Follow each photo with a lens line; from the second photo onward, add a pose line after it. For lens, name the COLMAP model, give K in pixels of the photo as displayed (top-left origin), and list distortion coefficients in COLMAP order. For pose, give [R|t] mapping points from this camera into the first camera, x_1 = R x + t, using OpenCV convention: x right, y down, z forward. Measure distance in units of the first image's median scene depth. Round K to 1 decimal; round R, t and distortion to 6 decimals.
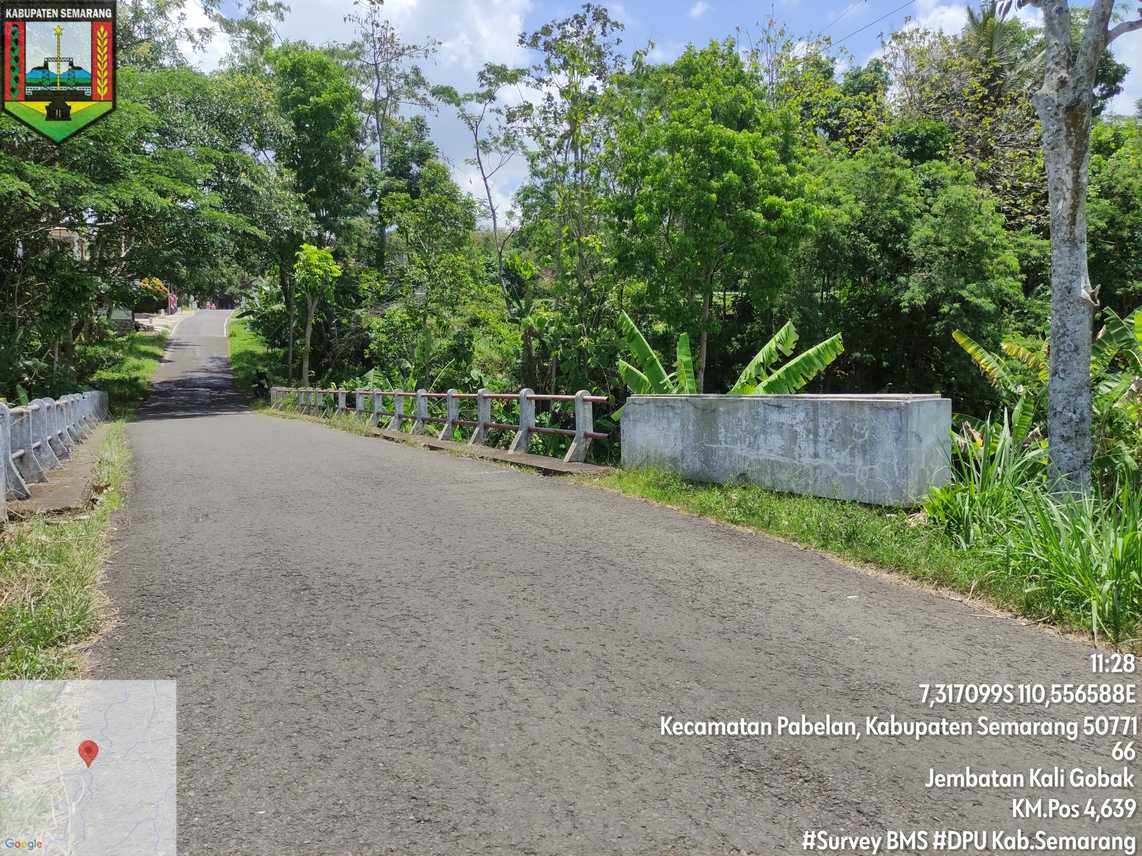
lens RADIAL K [[837.0, 0, 570.2], [0, 837.0, 422.8], [0, 0, 1]] dist [0.056812, -0.058122]
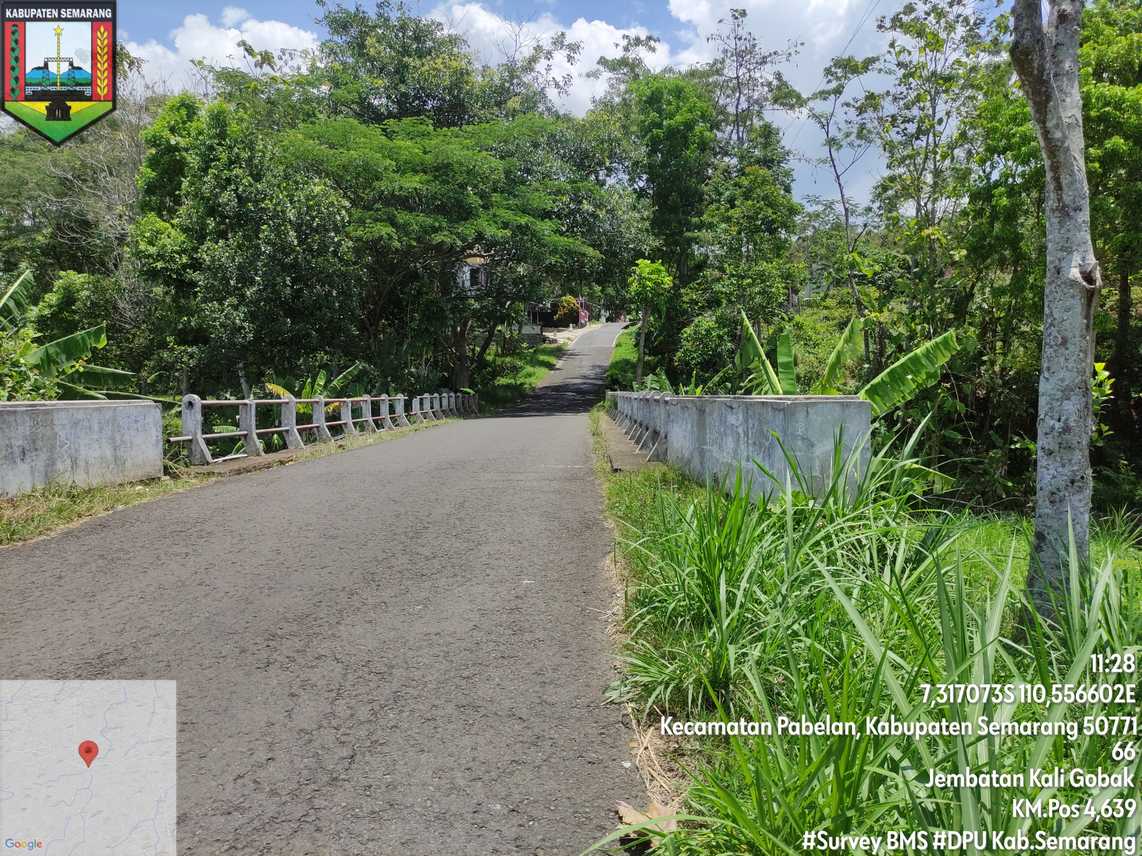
lens RADIAL K [[836.3, 0, 569.2], [0, 836.3, 427.1], [0, 0, 1]] dist [0.053873, -0.061037]
pose [[0.881722, 0.028679, -0.470896, 0.099302], [-0.030342, 0.999531, 0.004062, 0.000953], [0.470792, 0.010706, 0.882179, 0.011214]]
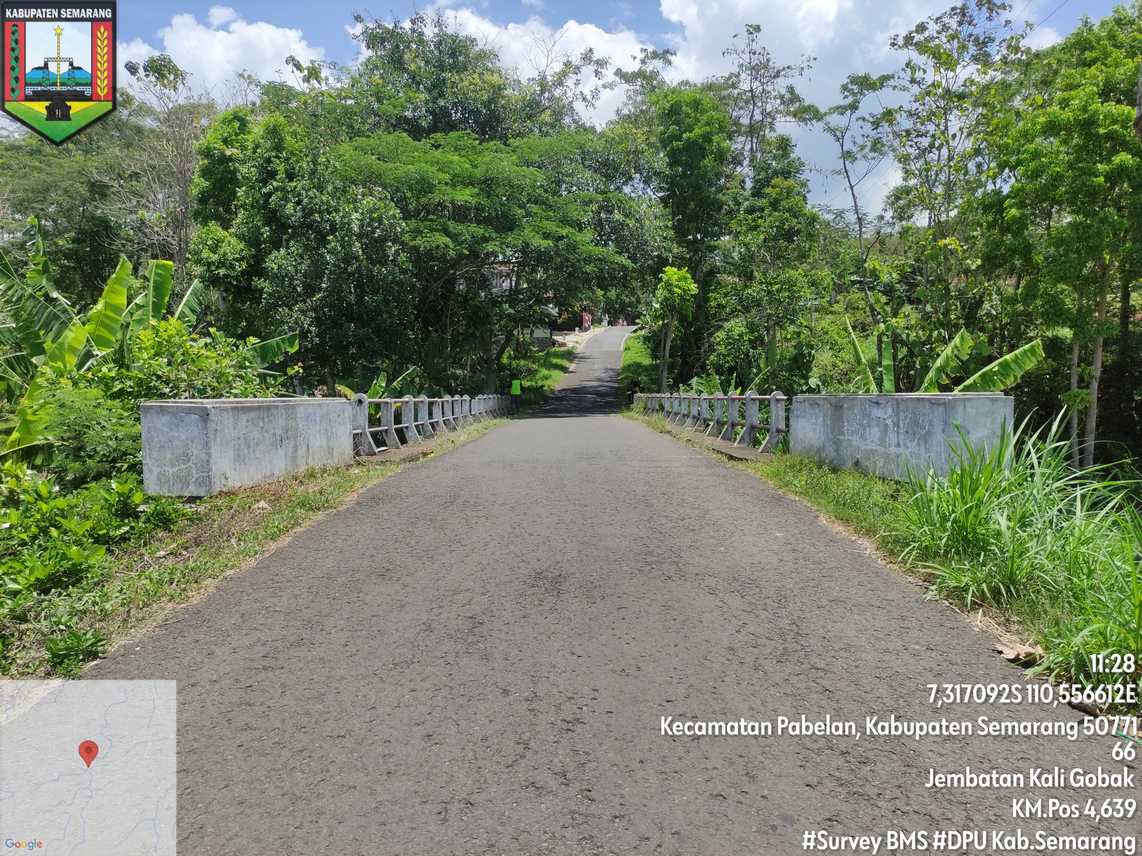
lens RADIAL K [[836.3, 0, 569.2], [0, 836.3, 427.1], [0, 0, 1]] dist [0.053873, -0.061037]
pose [[0.888435, 0.027845, -0.458156, 0.074519], [-0.031316, 0.999510, 0.000020, 0.005046], [0.457932, 0.014330, 0.888872, -0.043109]]
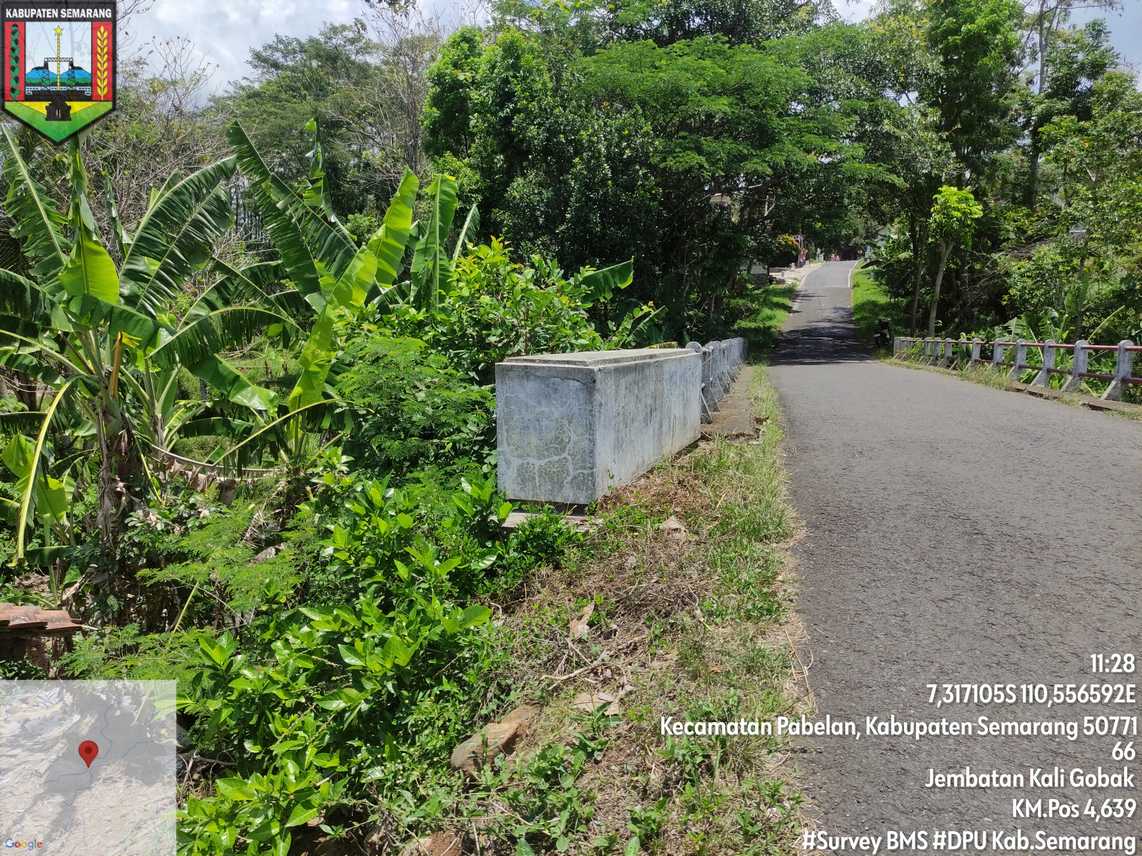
lens RADIAL K [[836.3, 0, 569.2], [0, 836.3, 427.1], [0, 0, 1]] dist [0.053873, -0.061037]
pose [[0.766467, 0.087083, -0.636353, -0.007661], [-0.046800, 0.995704, 0.079890, 0.001944], [0.640576, -0.031452, 0.767250, -0.008715]]
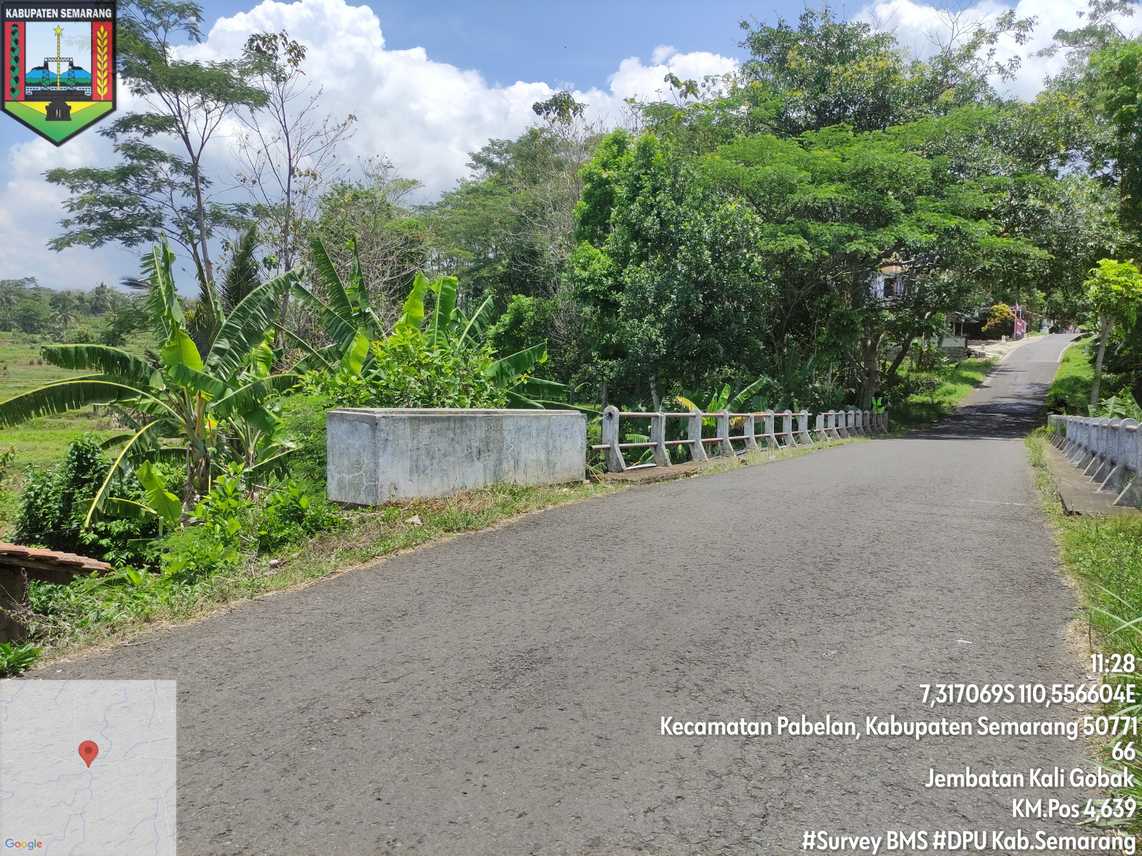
lens RADIAL K [[837.0, 0, 570.2], [0, 837.0, 422.8], [0, 0, 1]] dist [0.056812, -0.058122]
pose [[0.574944, 0.049647, -0.816685, 0.093923], [-0.075210, 0.997138, 0.007669, -0.000125], [0.814729, 0.057014, 0.577032, 0.013869]]
